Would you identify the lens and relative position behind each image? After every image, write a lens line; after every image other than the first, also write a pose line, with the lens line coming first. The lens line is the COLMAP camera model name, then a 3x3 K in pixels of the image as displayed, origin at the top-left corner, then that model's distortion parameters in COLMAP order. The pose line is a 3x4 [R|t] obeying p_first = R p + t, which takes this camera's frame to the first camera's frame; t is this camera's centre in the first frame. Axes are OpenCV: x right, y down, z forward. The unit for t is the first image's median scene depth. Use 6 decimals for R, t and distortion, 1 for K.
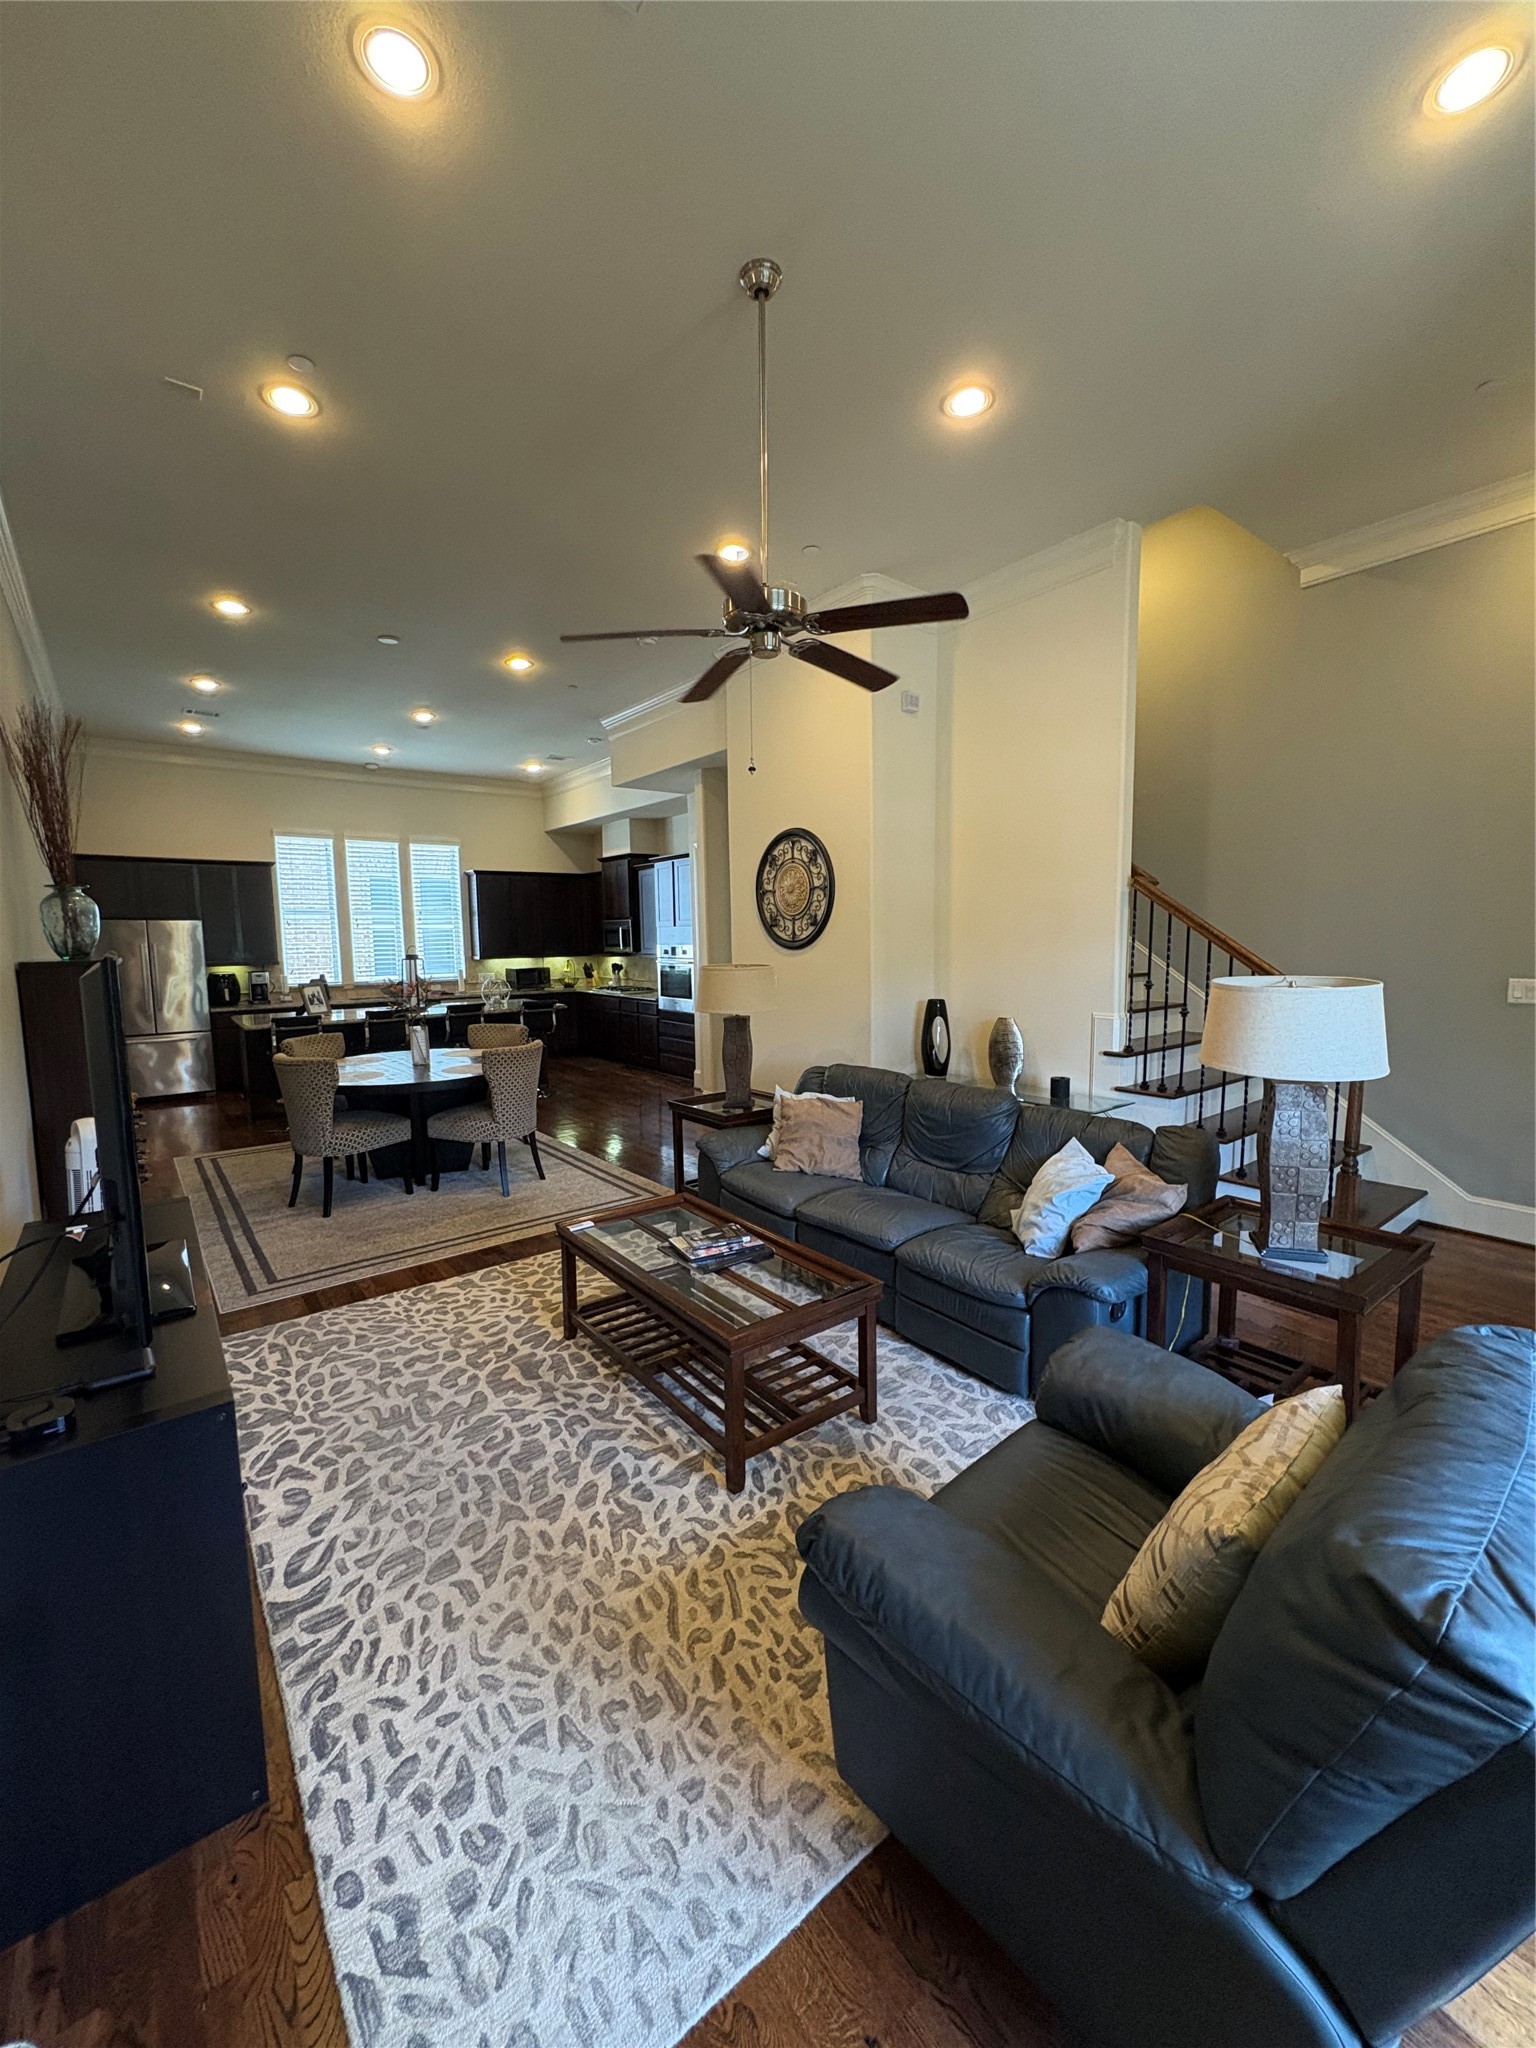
lens RADIAL K [[825.9, 0, 758.2], [0, 825.9, 1026.6], [0, 0, 1]] dist [-0.000981, 0.000031]
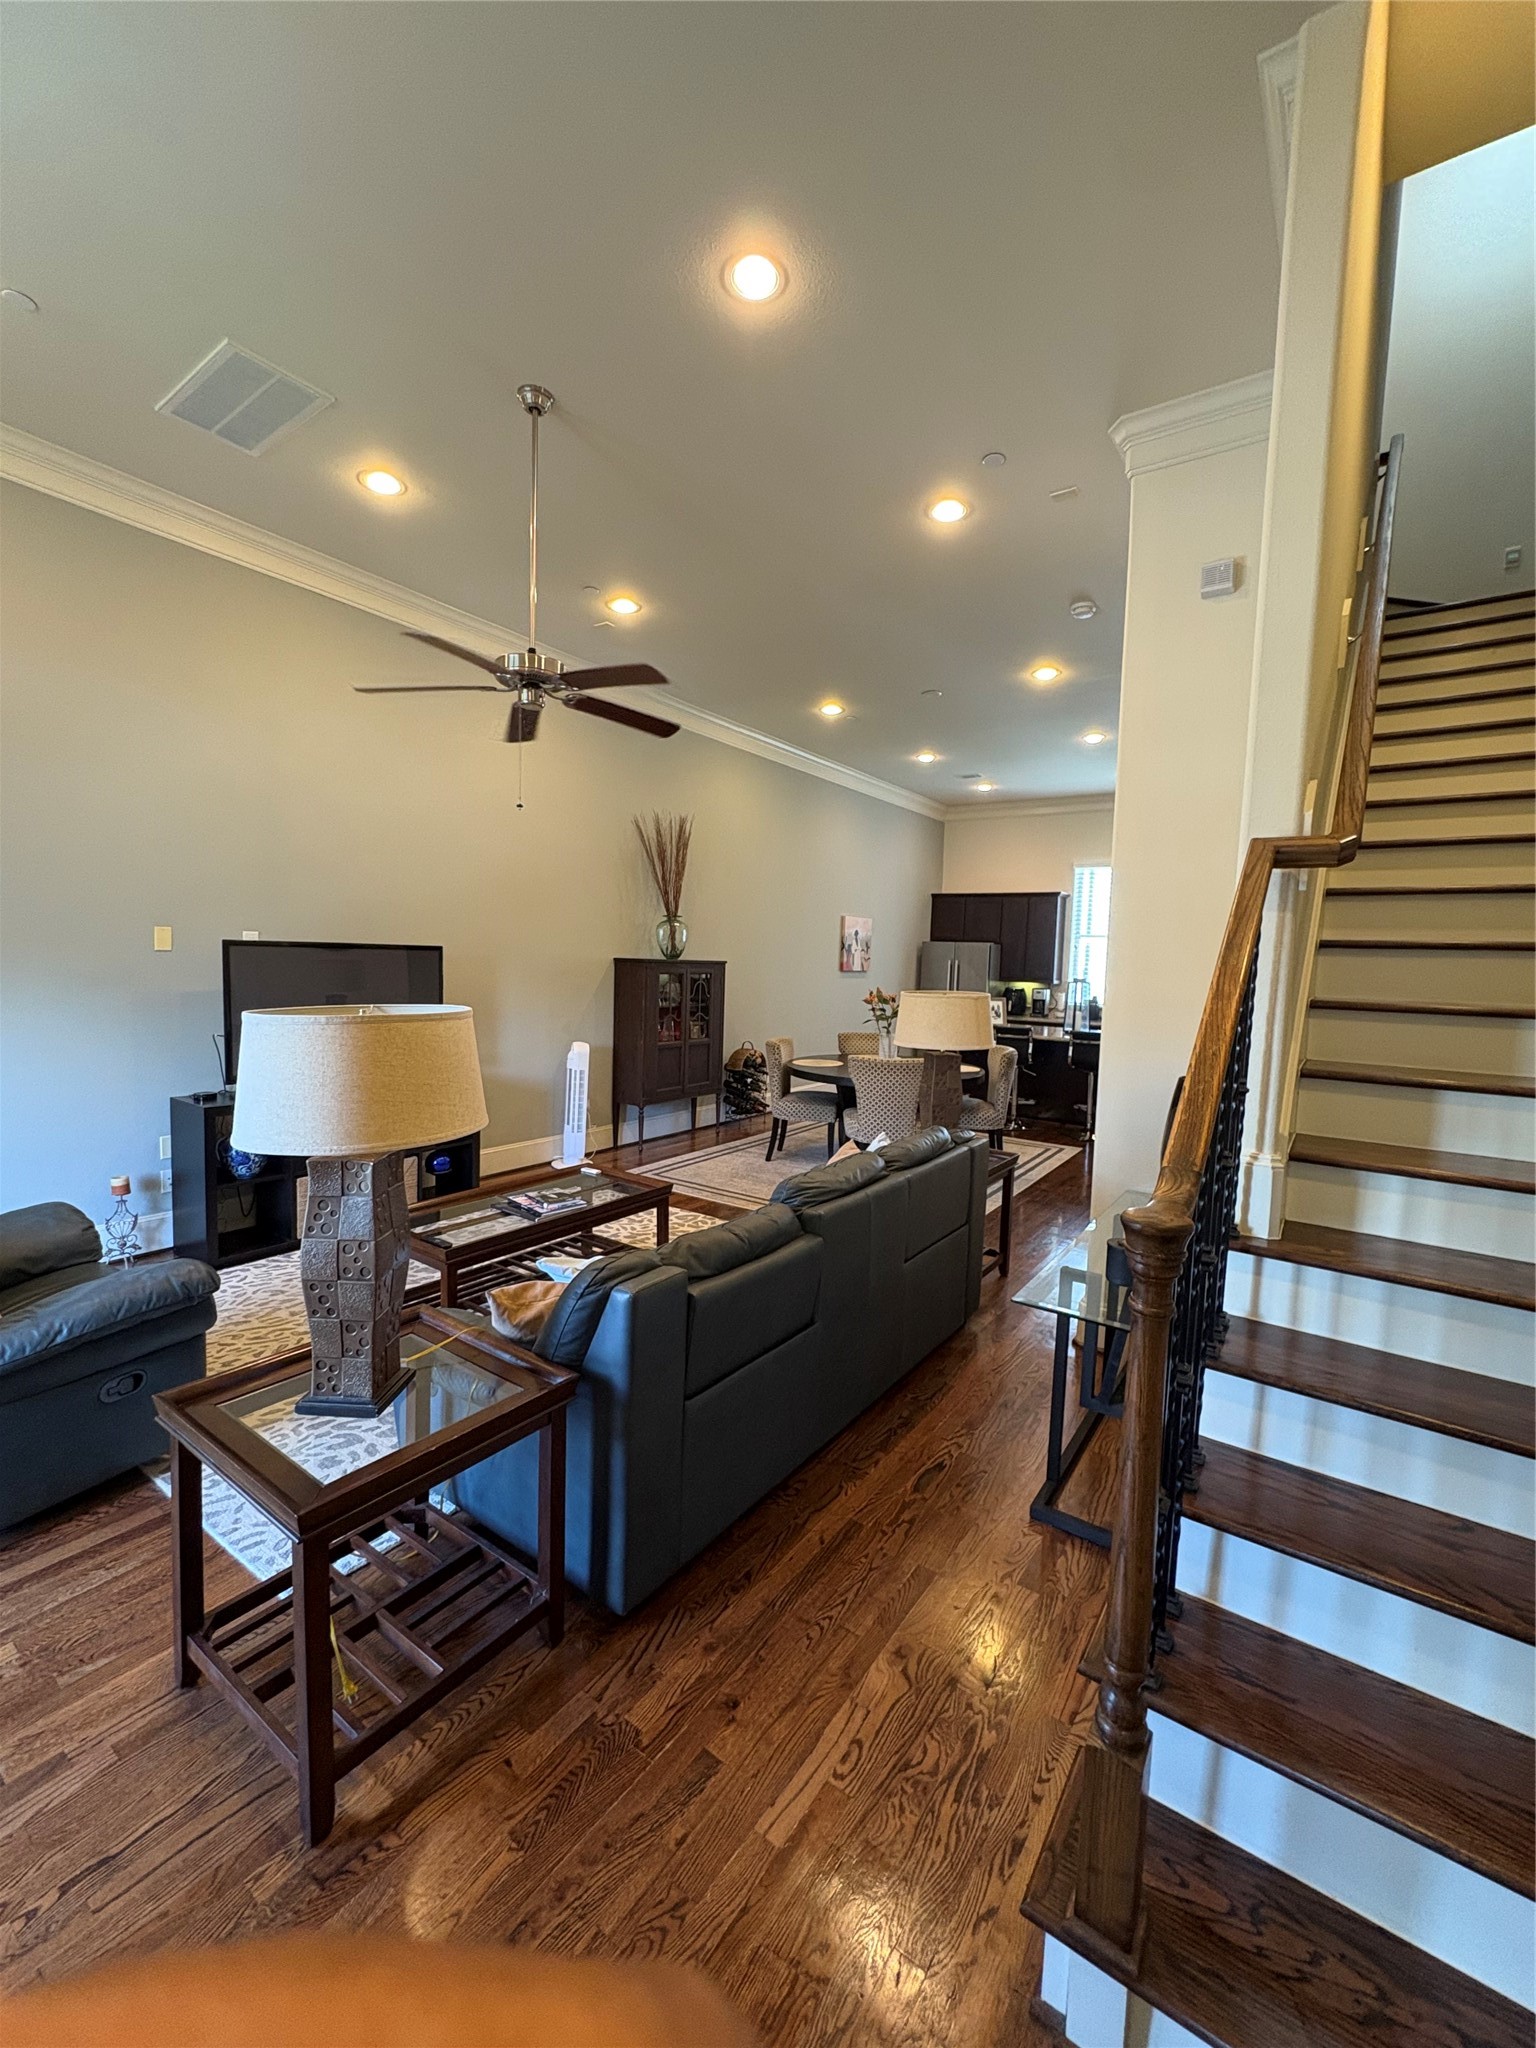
lens RADIAL K [[825.9, 0, 757.6], [0, 825.9, 1025.2], [0, 0, 1]] dist [-0.000981, 0.000031]
pose [[0.281439, 0.099371, -0.954420, 0.379072], [-0.135381, 0.988787, 0.063028, -0.035639], [0.949981, 0.111471, 0.291736, 0.300909]]
